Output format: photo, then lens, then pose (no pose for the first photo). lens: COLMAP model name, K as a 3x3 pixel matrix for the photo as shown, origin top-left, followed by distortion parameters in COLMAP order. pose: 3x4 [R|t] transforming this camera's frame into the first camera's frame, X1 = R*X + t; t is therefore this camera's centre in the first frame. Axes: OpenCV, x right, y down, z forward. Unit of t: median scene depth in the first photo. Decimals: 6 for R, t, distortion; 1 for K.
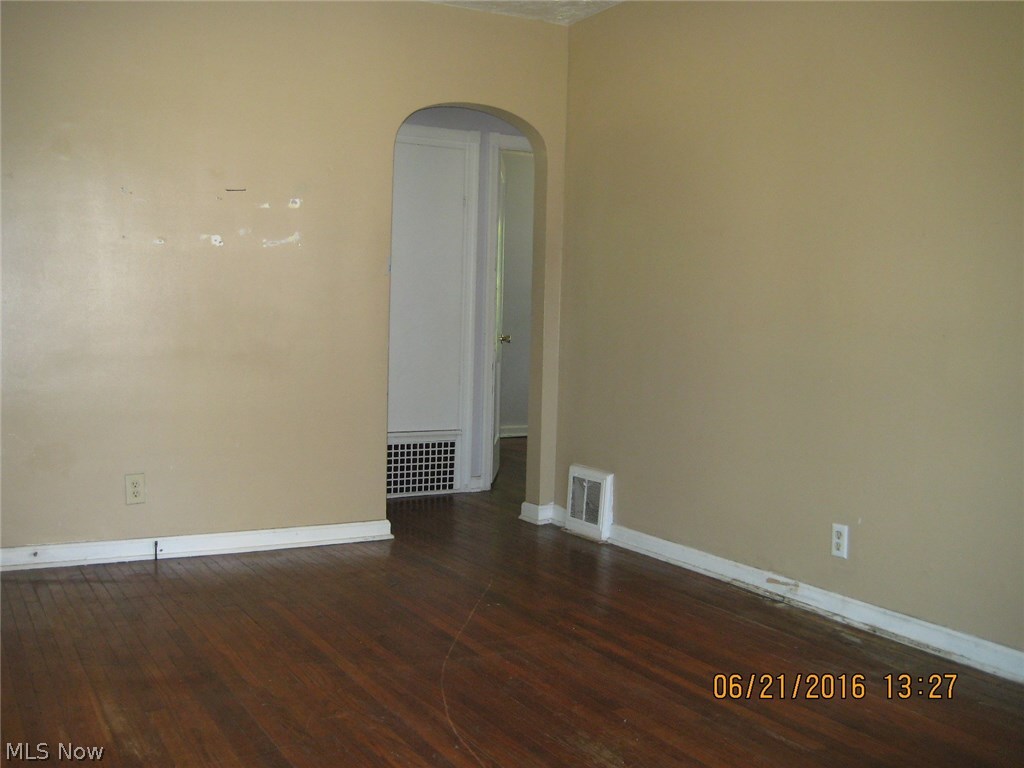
lens RADIAL K [[1033.8, 0, 512.0], [0, 1033.8, 384.0], [0, 0, 1]] dist [-0.229019, 0.370244]
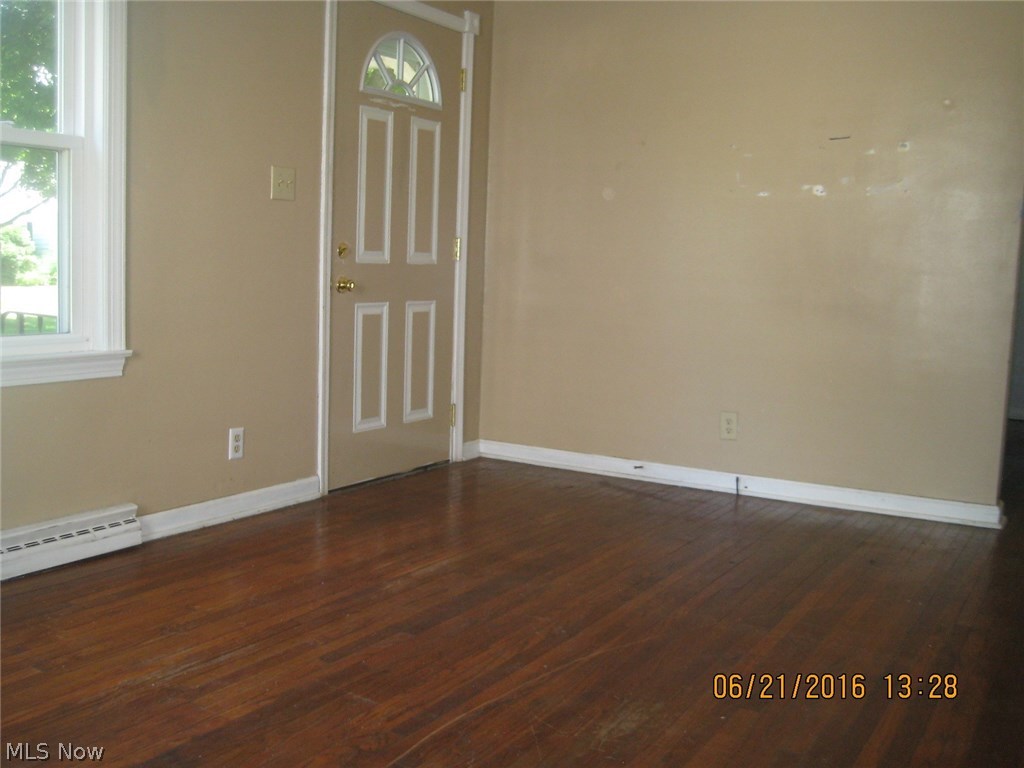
lens RADIAL K [[1049.4, 0, 512.0], [0, 1049.4, 384.0], [0, 0, 1]] dist [-0.087002, 0.001390]
pose [[0.511354, 0.099109, -0.853636, 0.613426], [-0.071508, 0.994790, 0.072661, -0.006599], [0.856390, 0.023886, 0.515777, 0.300293]]
